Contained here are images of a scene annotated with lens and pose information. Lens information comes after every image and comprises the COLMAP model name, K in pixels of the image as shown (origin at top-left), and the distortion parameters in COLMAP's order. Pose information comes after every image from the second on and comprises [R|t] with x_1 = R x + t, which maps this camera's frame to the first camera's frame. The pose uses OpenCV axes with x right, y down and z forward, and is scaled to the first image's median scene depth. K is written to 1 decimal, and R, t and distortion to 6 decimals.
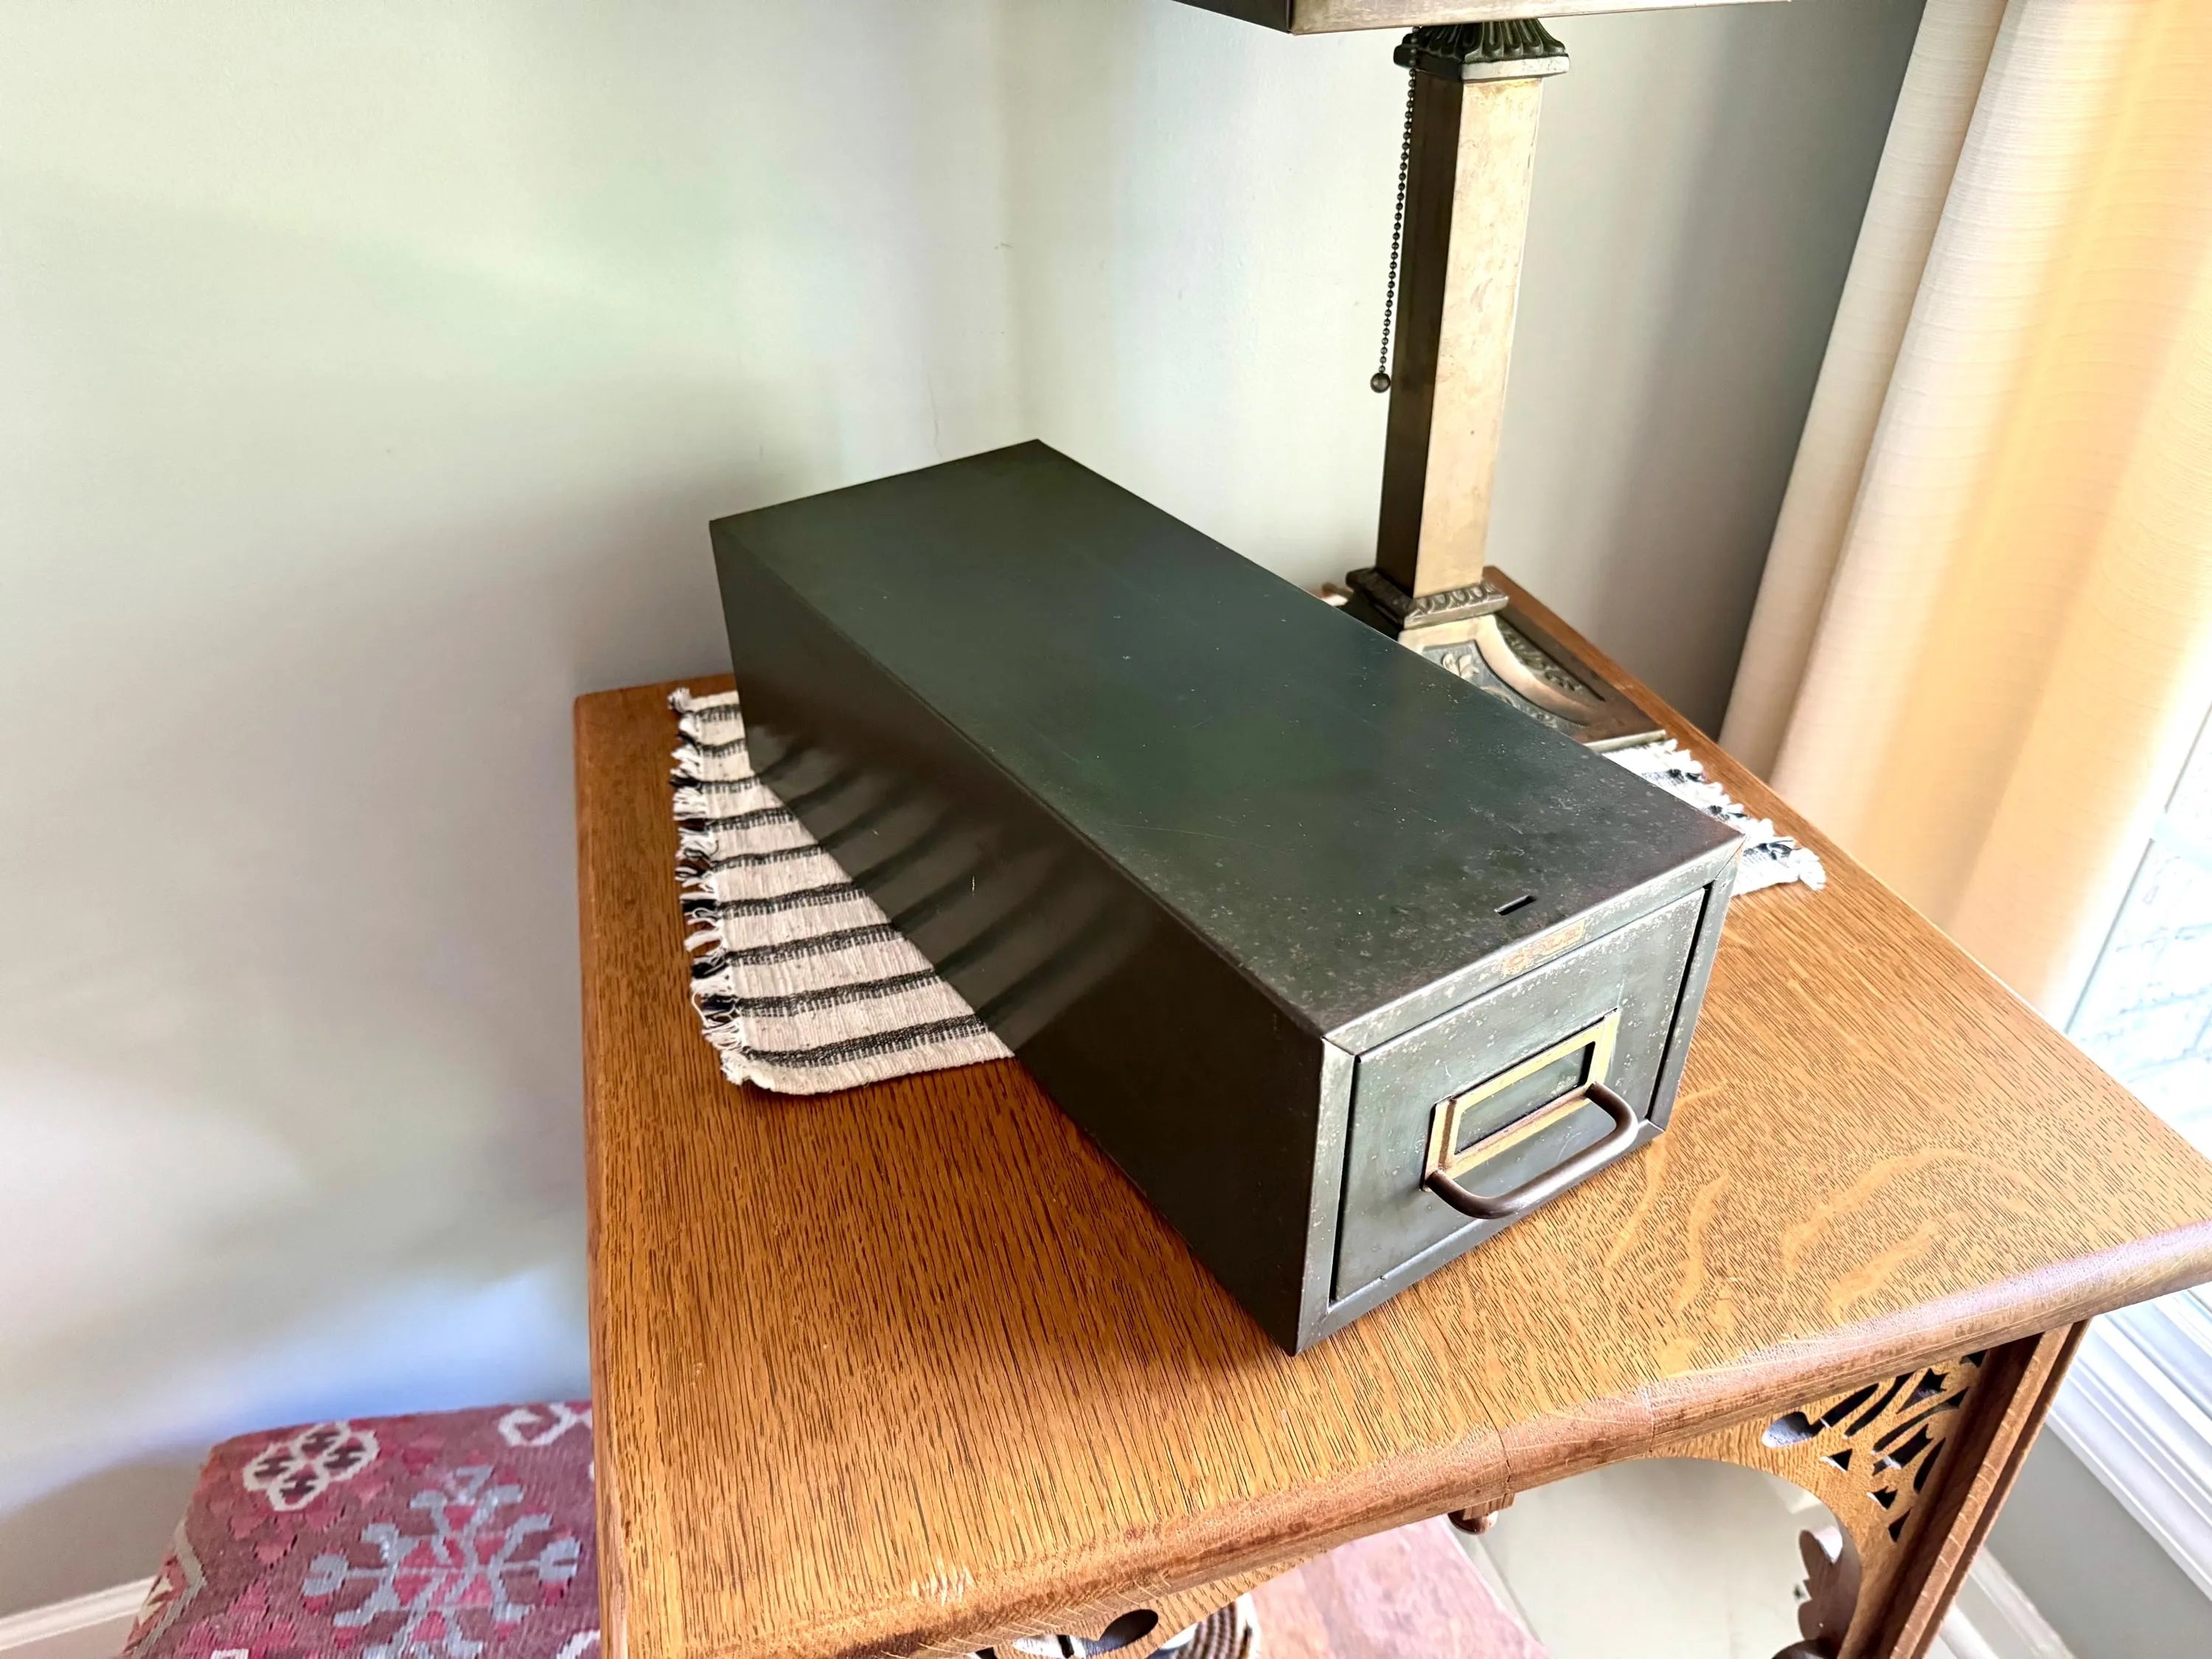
lens RADIAL K [[1584.2, 0, 1155.3], [0, 1584.2, 772.0], [0, 0, 1]] dist [0.019366, -0.041335]
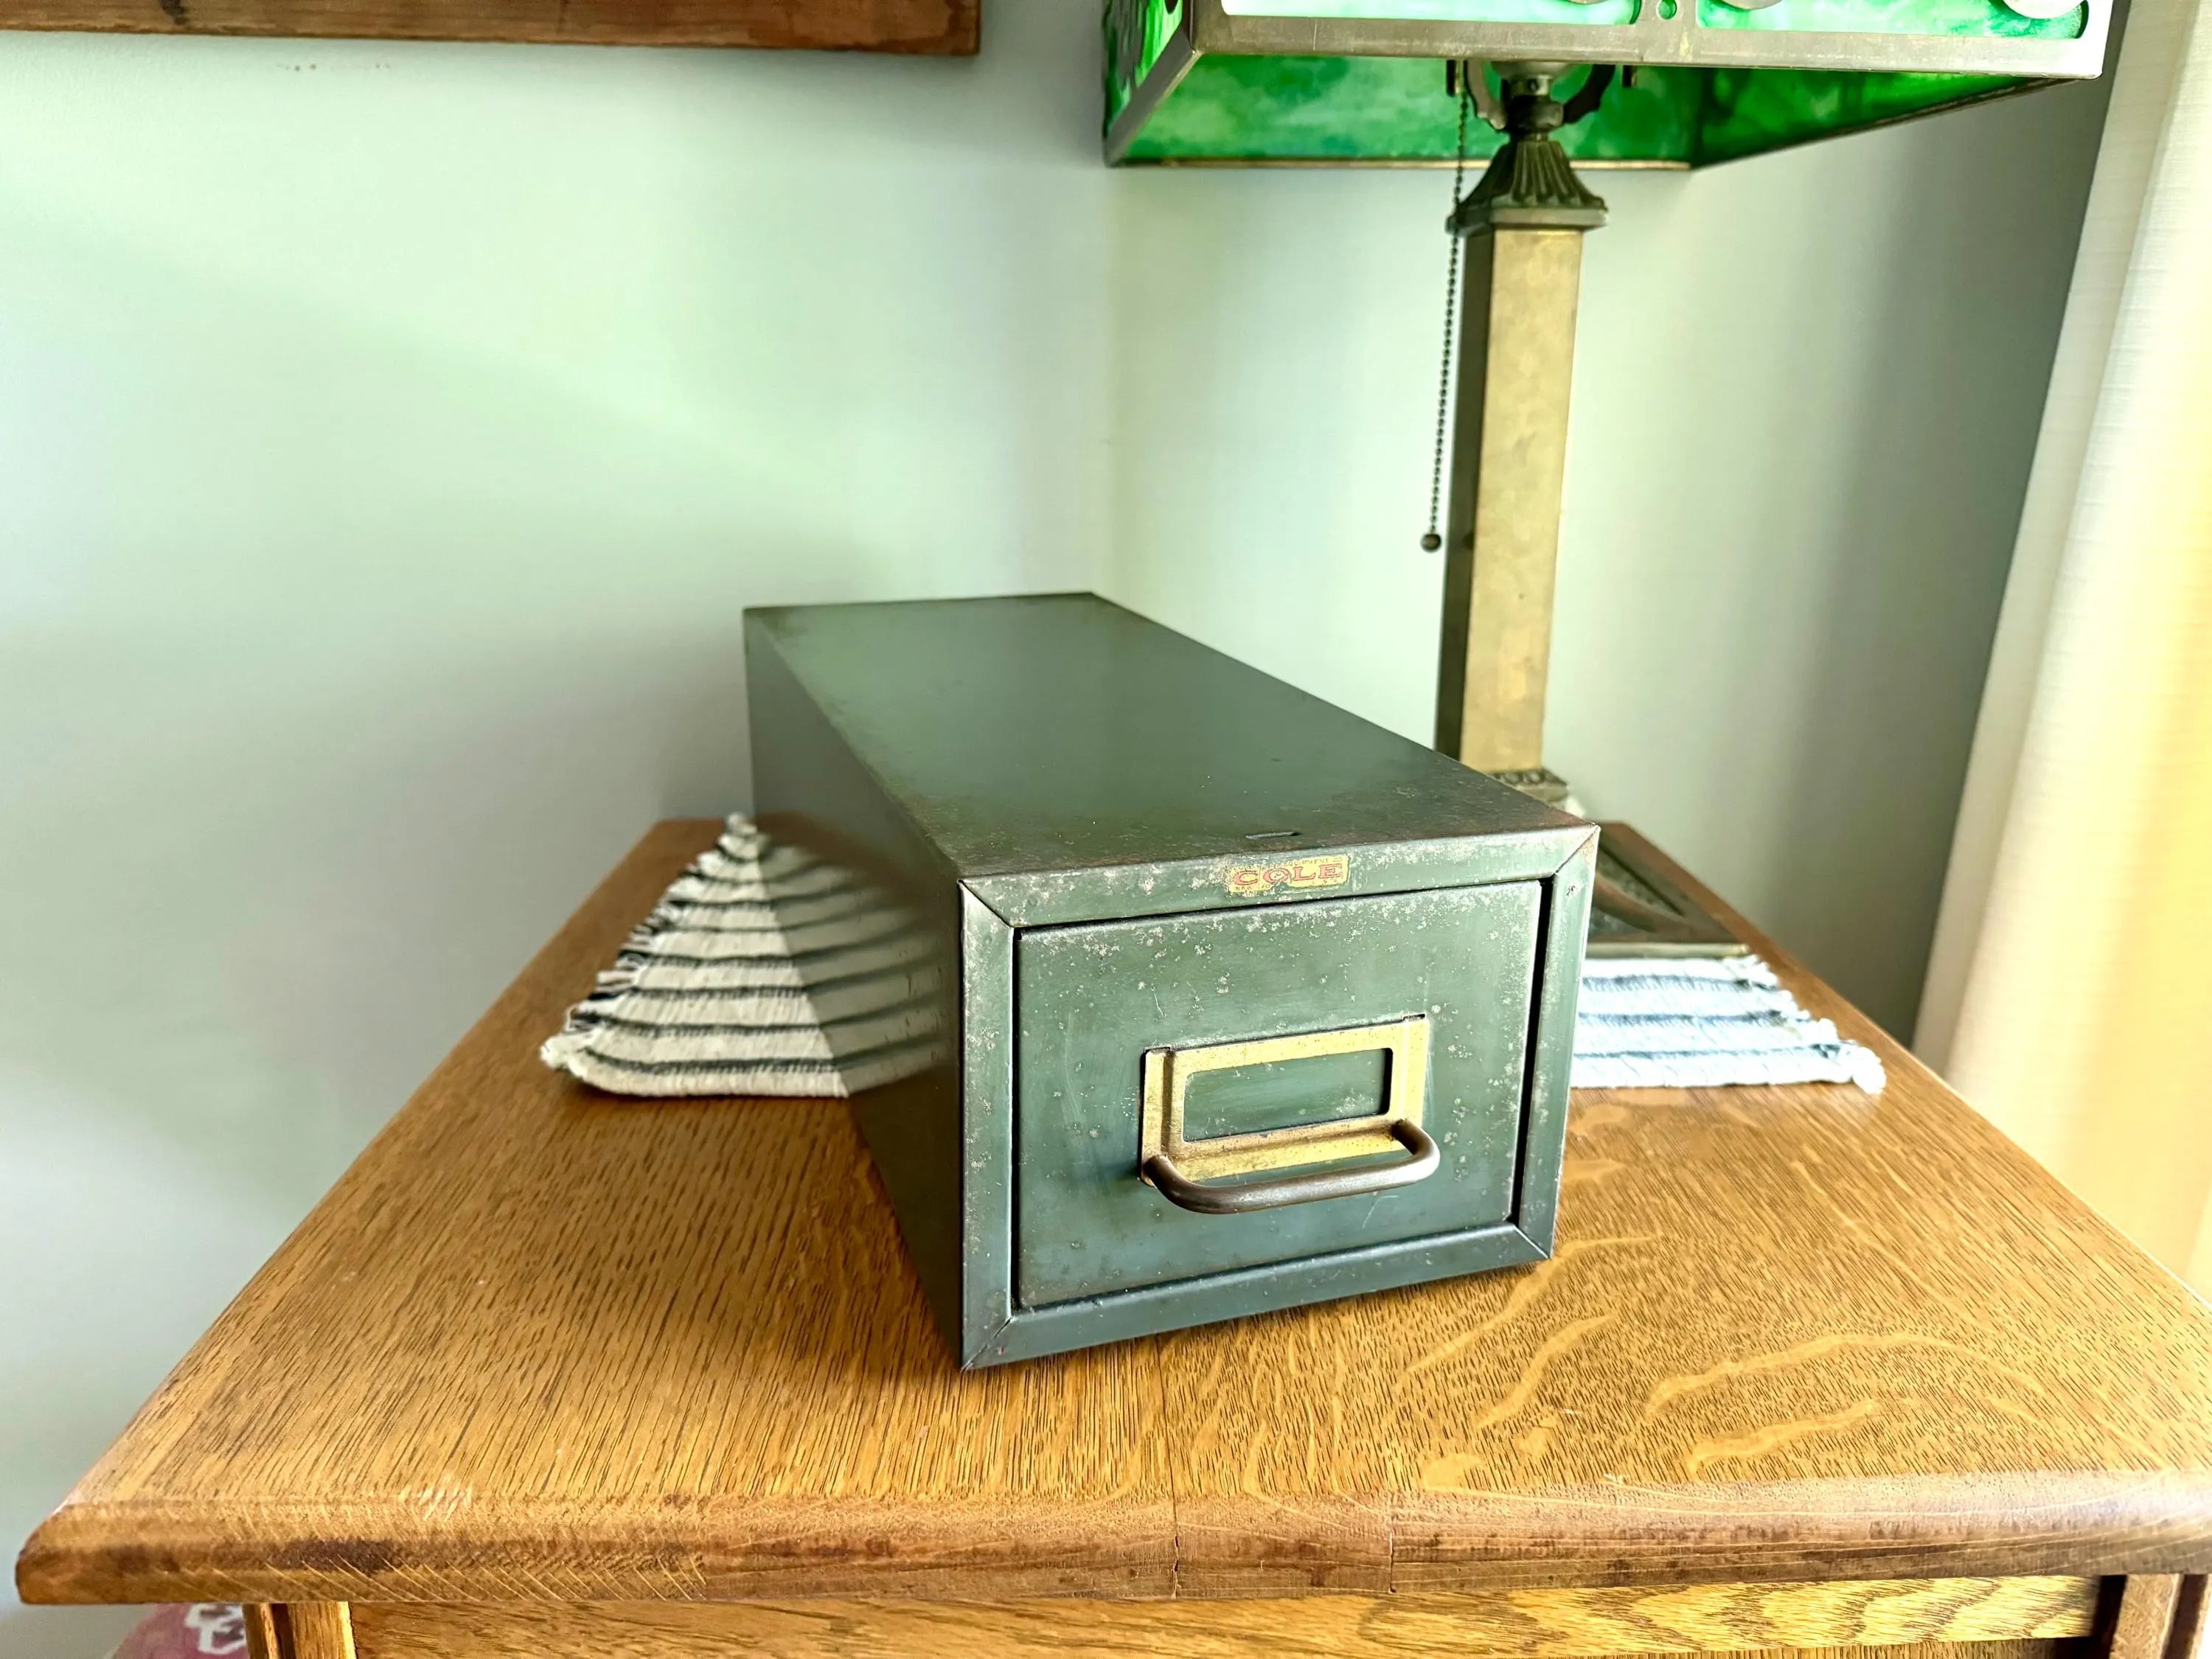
lens RADIAL K [[1584.2, 0, 1141.6], [0, 1584.2, 770.9], [0, 0, 1]] dist [0.019366, -0.041335]
pose [[0.965894, 0.077980, -0.246917, 0.319212], [-0.147675, 0.949187, -0.277913, 0.260559], [0.212699, 0.304898, 0.928330, 0.151909]]
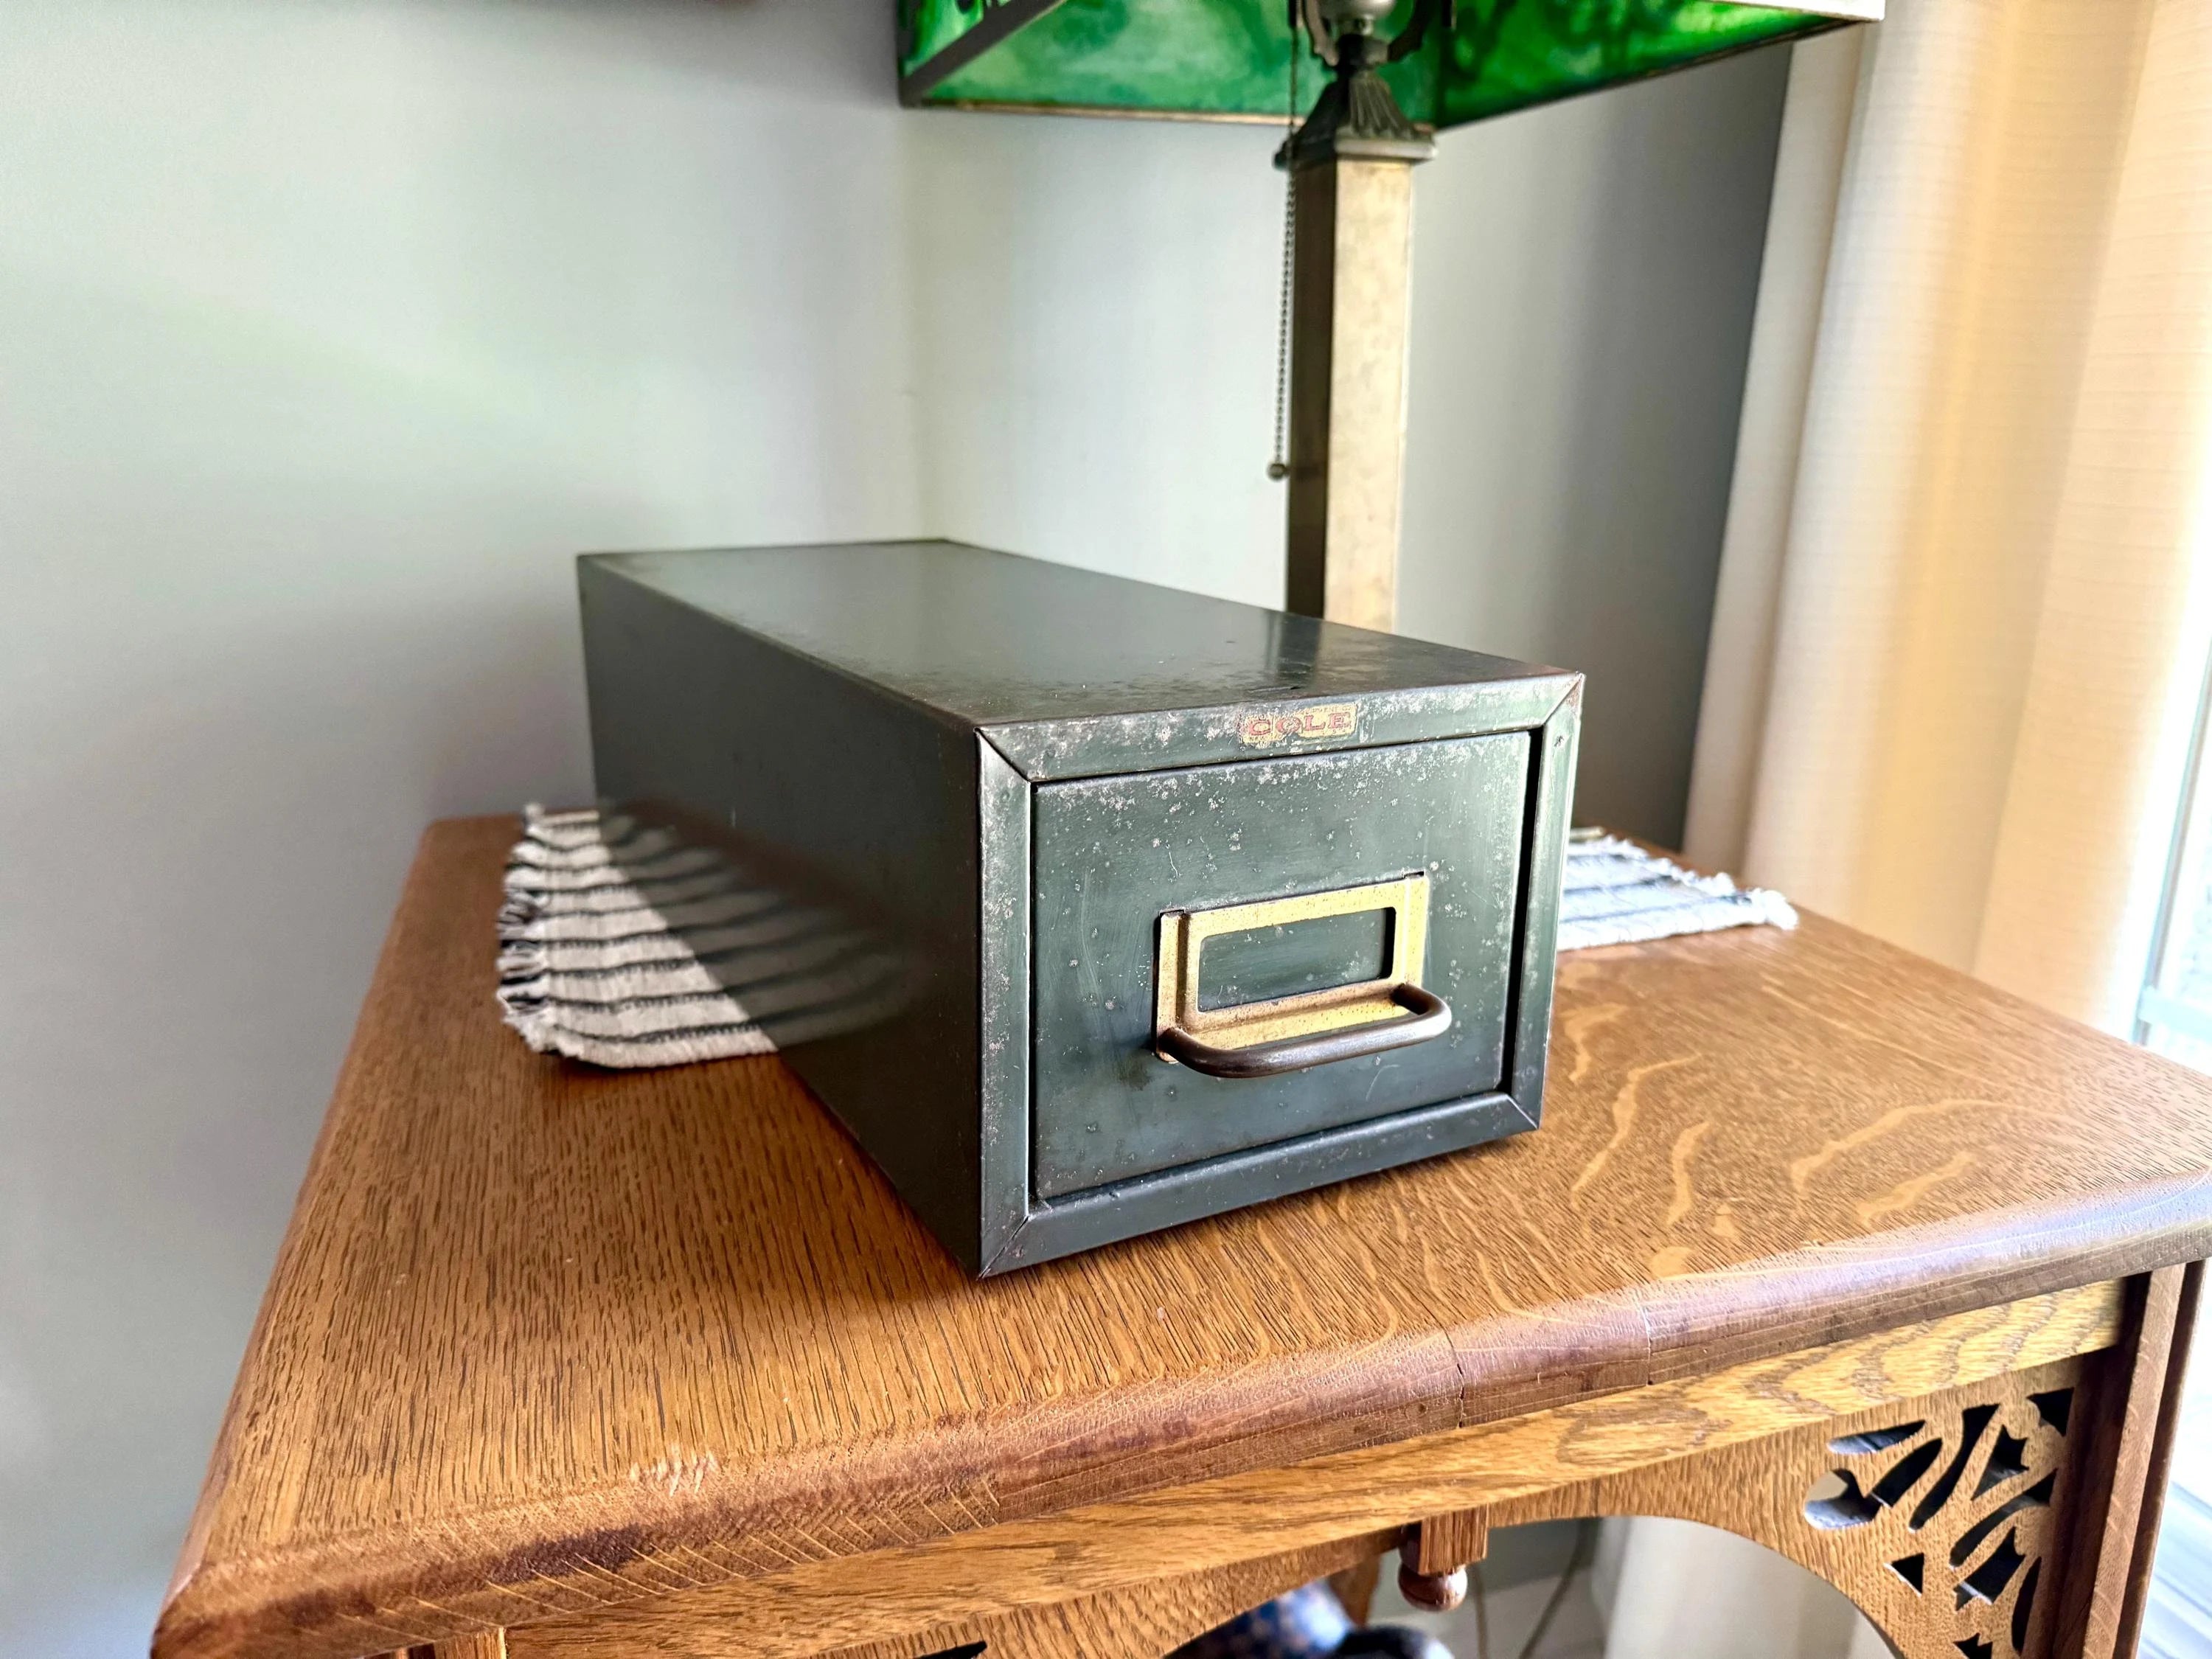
lens RADIAL K [[1584.2, 0, 1127.1], [0, 1584.2, 763.0], [0, 0, 1]] dist [0.019366, -0.041335]
pose [[0.999889, -0.003633, 0.014464, 0.048409], [0.008108, 0.946448, -0.322755, 0.354053], [-0.012516, 0.322836, 0.946372, 0.174230]]
